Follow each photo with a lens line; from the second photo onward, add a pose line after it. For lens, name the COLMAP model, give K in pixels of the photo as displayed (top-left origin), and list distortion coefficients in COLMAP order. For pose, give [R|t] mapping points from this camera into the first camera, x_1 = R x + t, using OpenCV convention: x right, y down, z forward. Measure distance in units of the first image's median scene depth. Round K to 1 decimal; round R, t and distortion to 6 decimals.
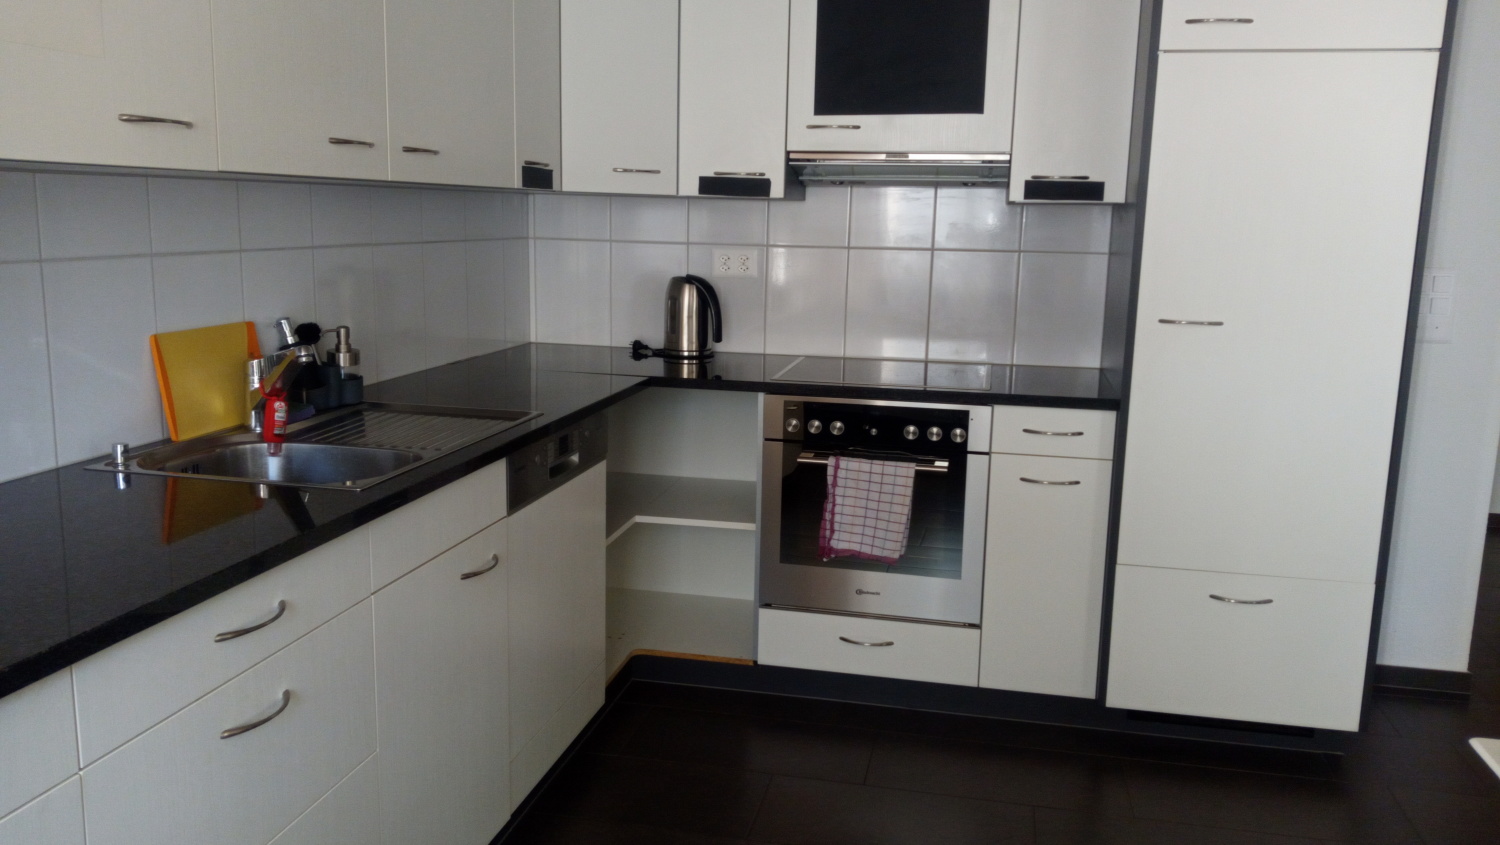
lens RADIAL K [[1180.4, 0, 726.3], [0, 1180.4, 415.1], [0, 0, 1]] dist [0.002783, -0.010559]
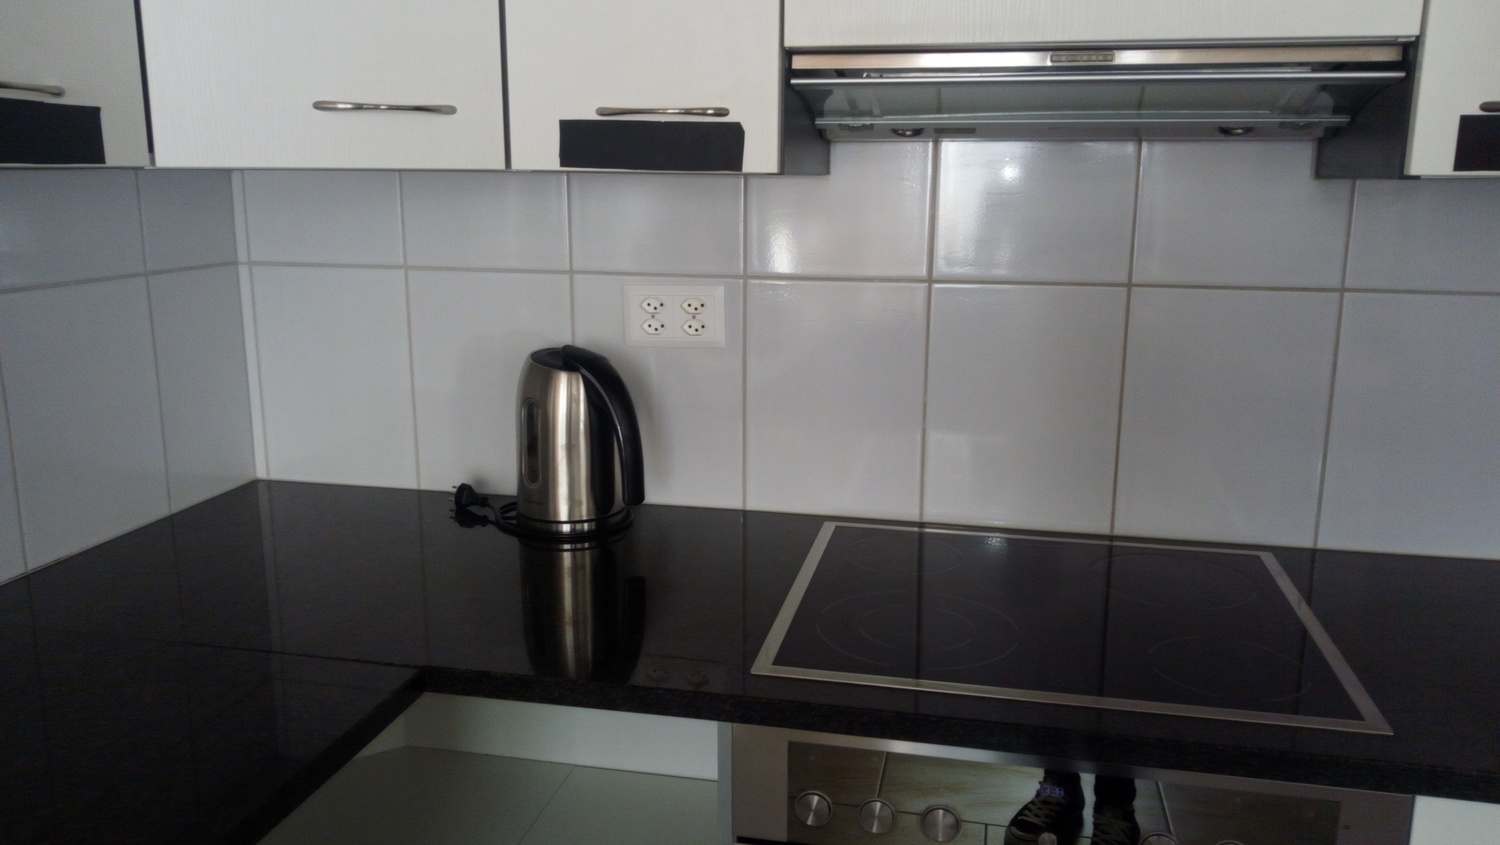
lens RADIAL K [[1176.1, 0, 750.0], [0, 1176.1, 422.5], [0, 0, 1]] dist [-0.004395, -0.005169]
pose [[0.999719, -0.019104, 0.014017, 0.030335], [0.018485, 0.998903, 0.043029, -0.111649], [-0.014823, -0.042758, 0.998975, 0.573918]]
